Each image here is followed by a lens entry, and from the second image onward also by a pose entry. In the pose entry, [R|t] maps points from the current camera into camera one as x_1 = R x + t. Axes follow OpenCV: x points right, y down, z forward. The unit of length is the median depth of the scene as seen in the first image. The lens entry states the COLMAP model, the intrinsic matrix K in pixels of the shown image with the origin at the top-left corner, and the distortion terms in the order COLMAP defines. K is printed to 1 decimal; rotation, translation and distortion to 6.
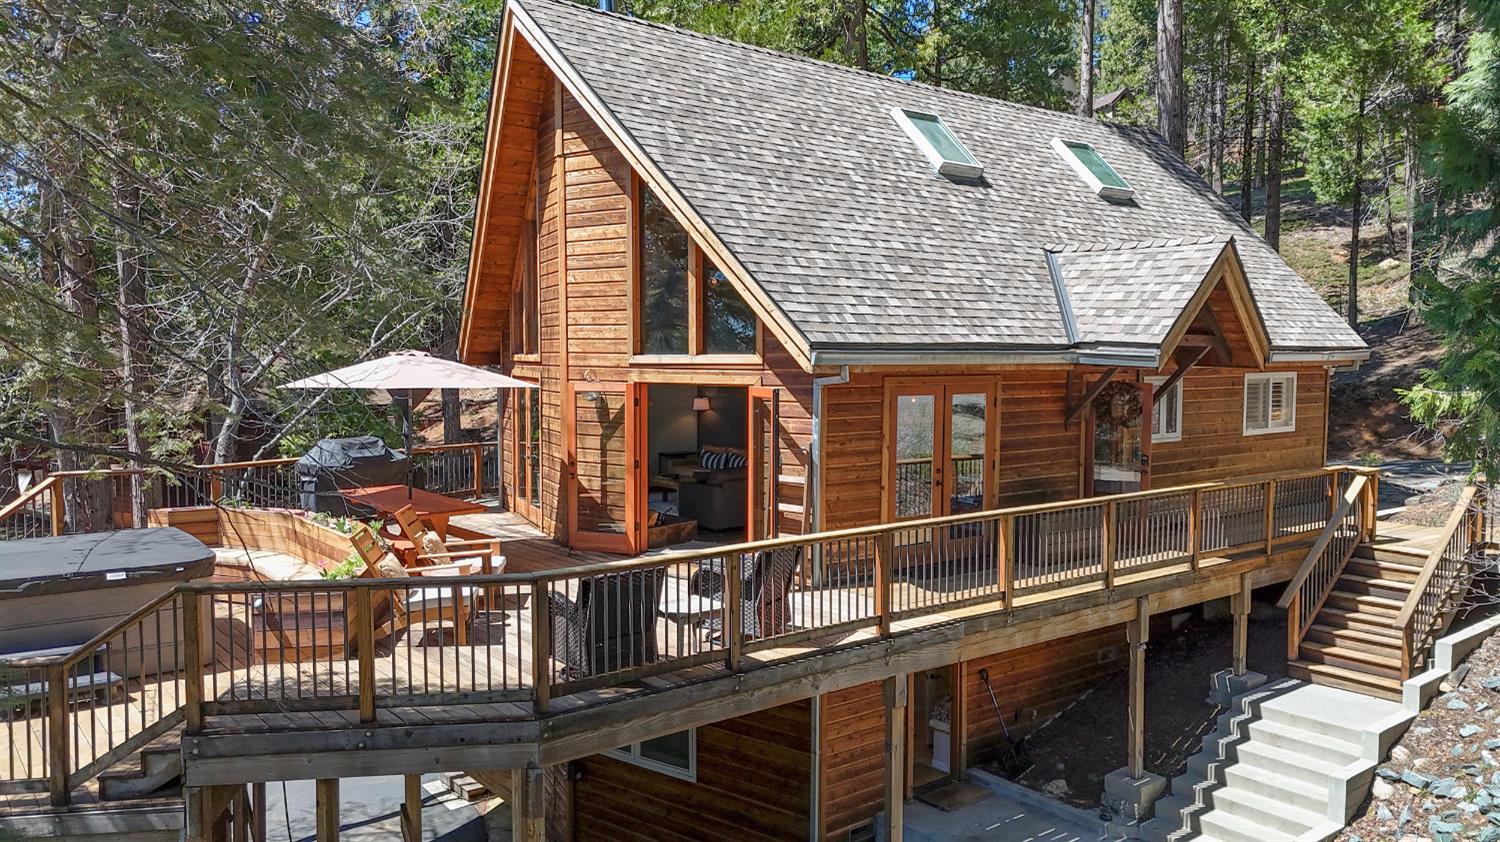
lens RADIAL K [[1085.9, 0, 750.0], [0, 1085.9, 421.0], [0, 0, 1]] dist [0.002470, 0.000840]
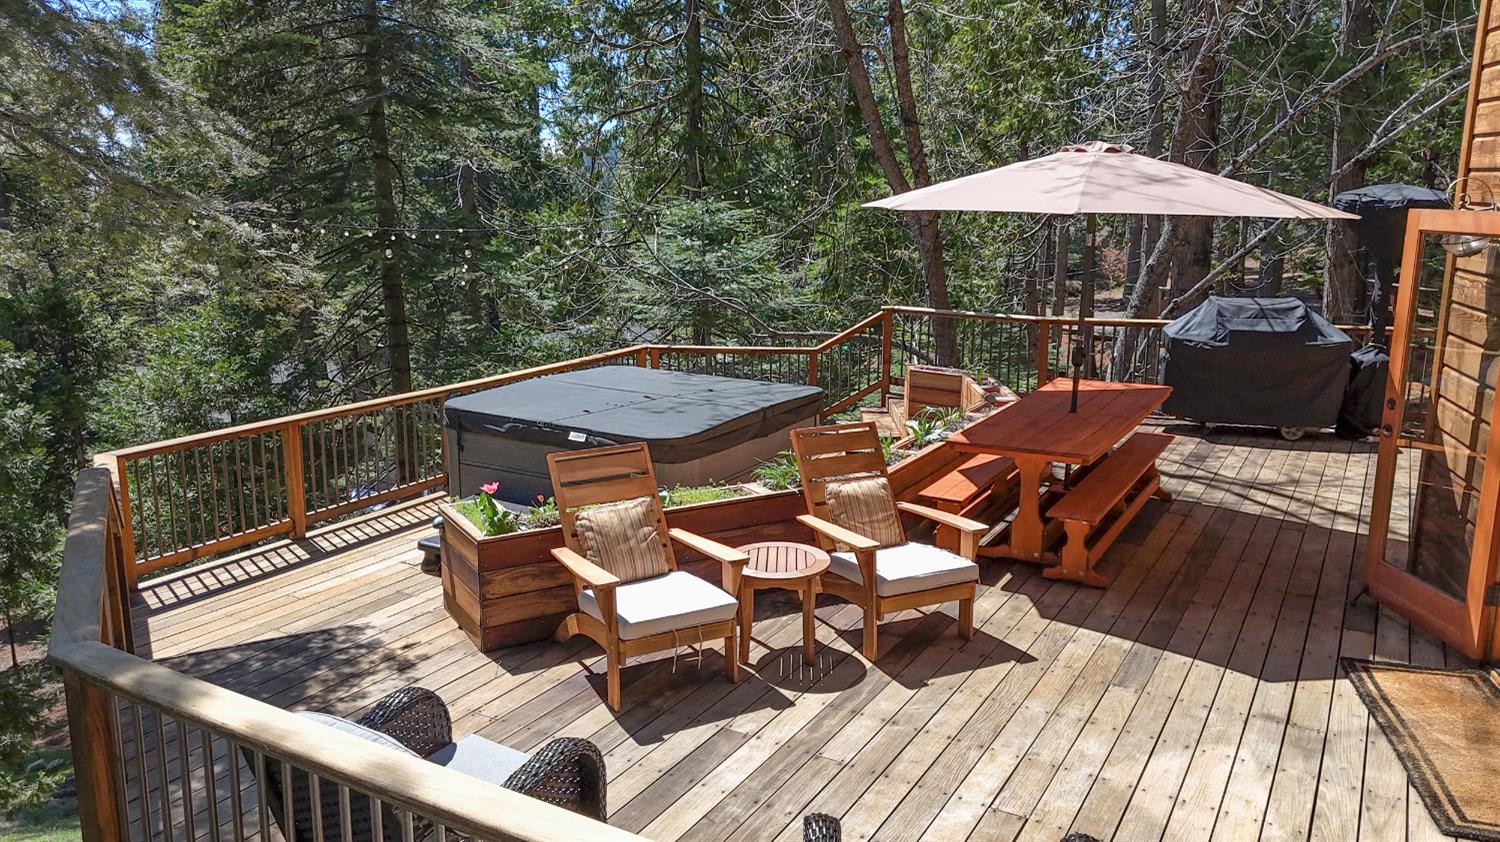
lens RADIAL K [[1085.9, 0, 750.0], [0, 1085.9, 421.0], [0, 0, 1]] dist [0.002470, 0.000840]
pose [[0.376337, 0.191898, -0.906391, 0.178079], [-0.059616, 0.981303, 0.183005, -0.021233], [0.924563, -0.014836, 0.380741, 0.795990]]
